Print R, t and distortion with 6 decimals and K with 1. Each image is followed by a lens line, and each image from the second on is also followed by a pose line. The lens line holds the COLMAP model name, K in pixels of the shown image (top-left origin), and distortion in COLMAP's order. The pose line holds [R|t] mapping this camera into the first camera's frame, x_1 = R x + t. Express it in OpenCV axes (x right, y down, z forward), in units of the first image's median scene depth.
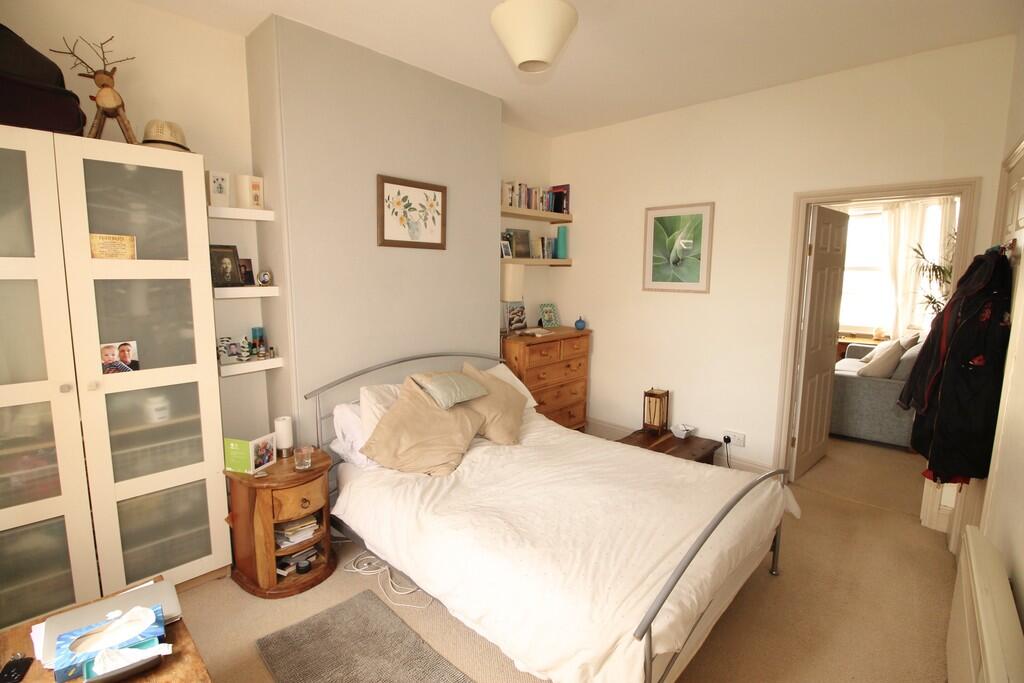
lens RADIAL K [[477.1, 0, 514.4], [0, 477.1, 327.2], [0, 0, 1]] dist [0.002588, -0.015095]
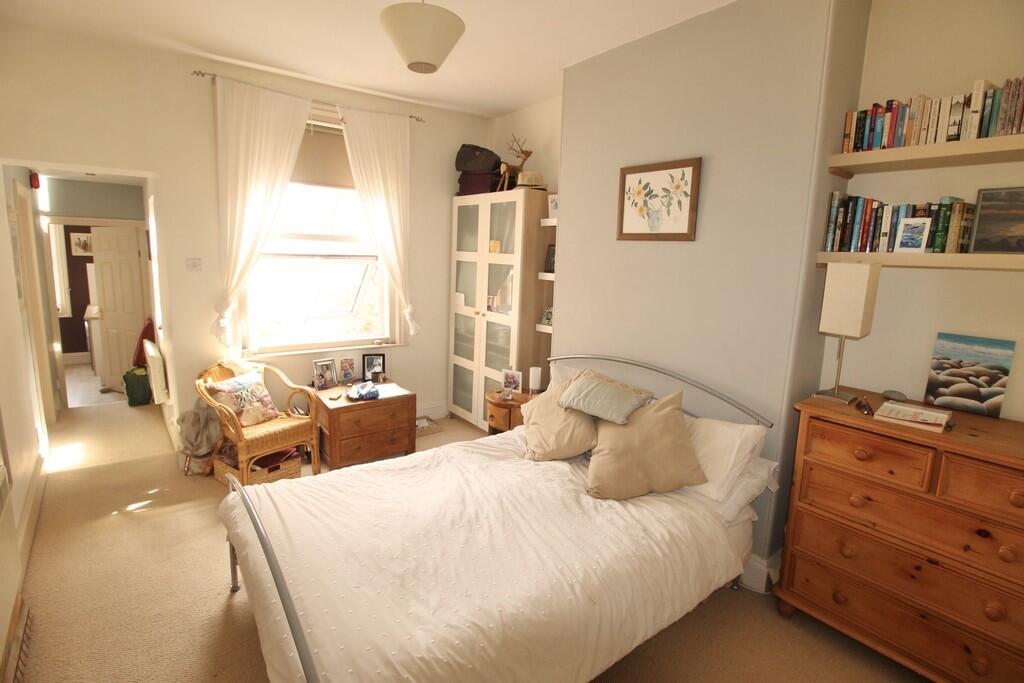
lens RADIAL K [[477.1, 0, 514.4], [0, 477.1, 327.2], [0, 0, 1]] dist [0.002588, -0.015095]
pose [[-0.153906, 0.138701, -0.978302, 0.724169], [-0.152941, 0.974822, 0.162268, -0.117602], [0.976177, 0.174597, -0.128818, 0.916852]]
